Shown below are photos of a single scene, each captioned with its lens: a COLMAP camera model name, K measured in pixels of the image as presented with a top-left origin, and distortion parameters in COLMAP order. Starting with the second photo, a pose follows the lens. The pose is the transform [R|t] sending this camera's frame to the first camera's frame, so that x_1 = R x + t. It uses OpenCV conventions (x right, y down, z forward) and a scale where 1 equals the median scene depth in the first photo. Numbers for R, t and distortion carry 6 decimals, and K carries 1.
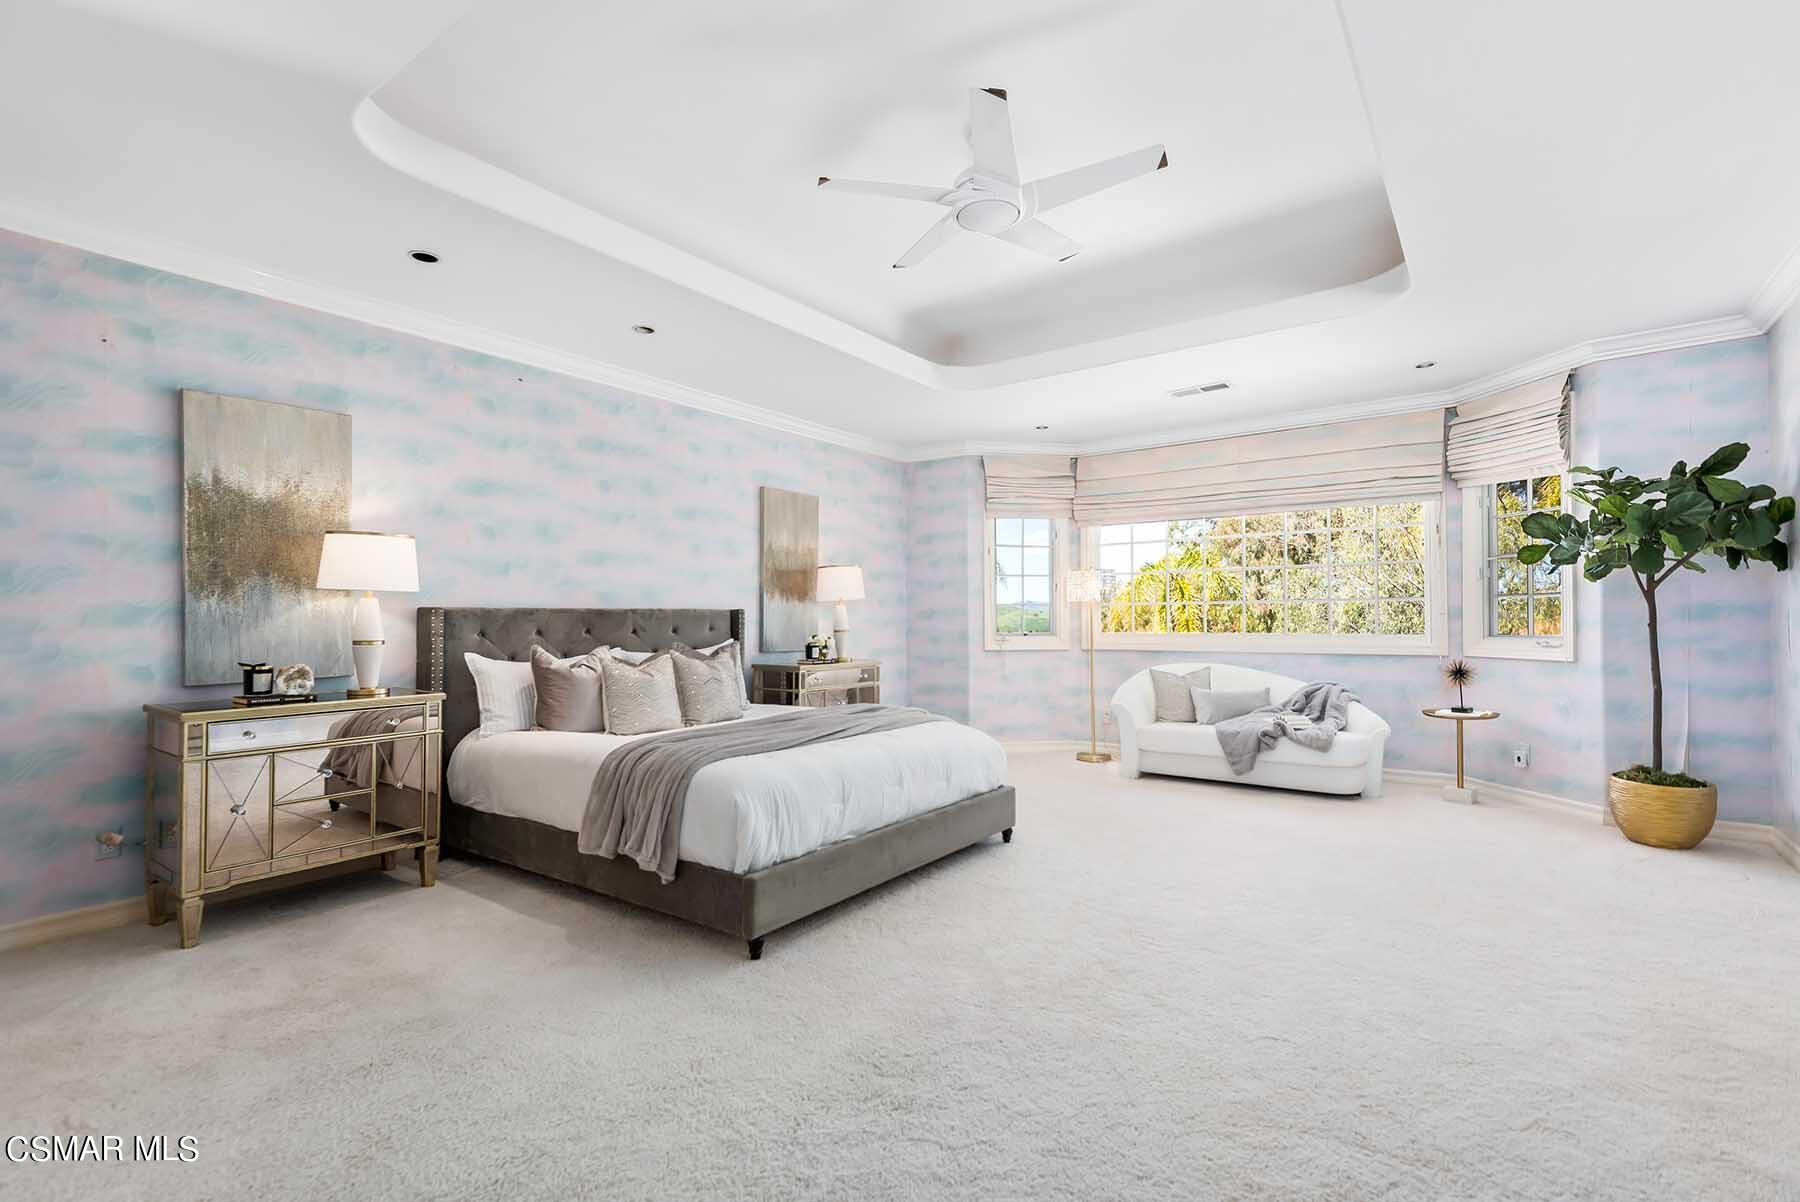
lens RADIAL K [[812.7, 0, 891.5], [0, 812.7, 600.1], [0, 0, 1]] dist [0.016992, -0.004678]
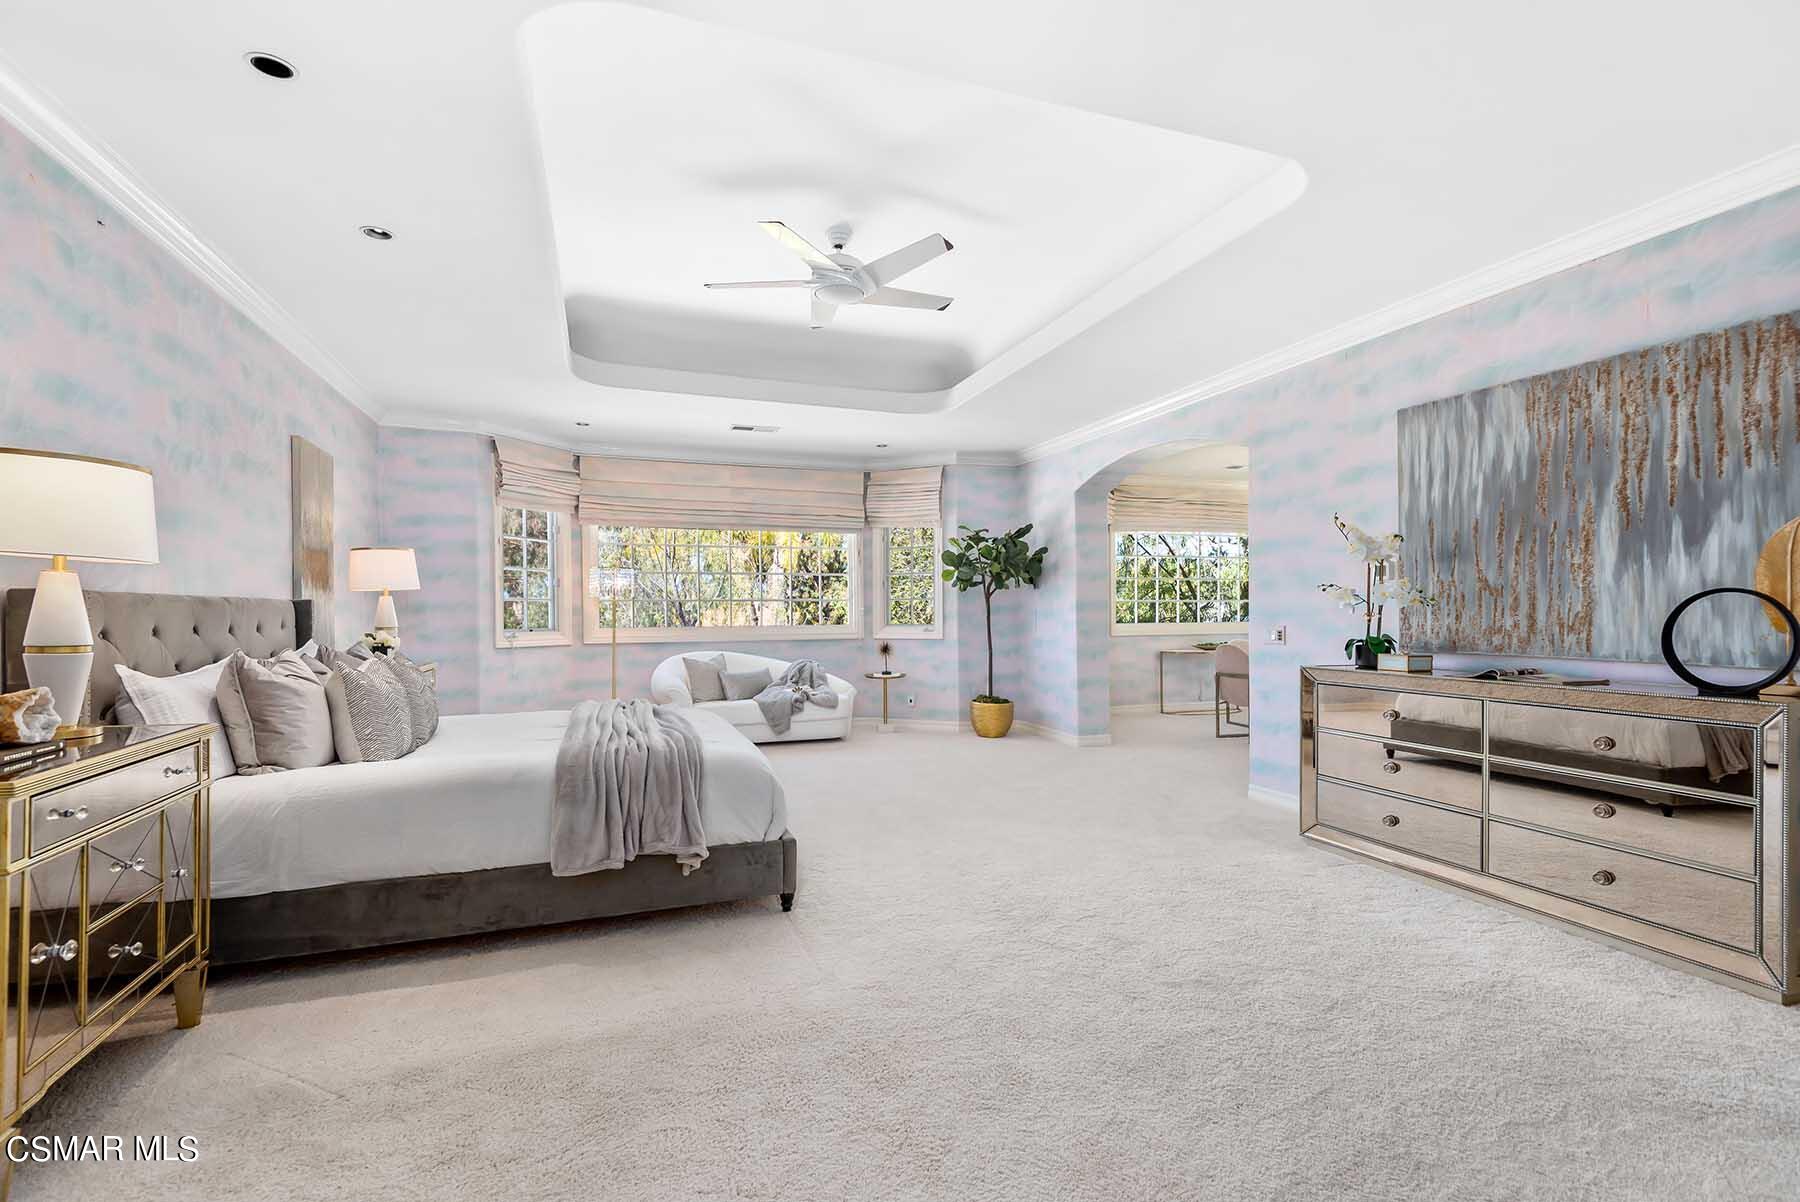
lens RADIAL K [[812.7, 0, 898.0], [0, 812.7, 610.9], [0, 0, 1]] dist [0.016992, -0.004678]
pose [[0.554842, 0.004996, 0.831941, -0.559543], [-0.017875, 0.999823, 0.005917, 0.008147], [-0.831764, -0.018154, 0.554833, 0.136667]]
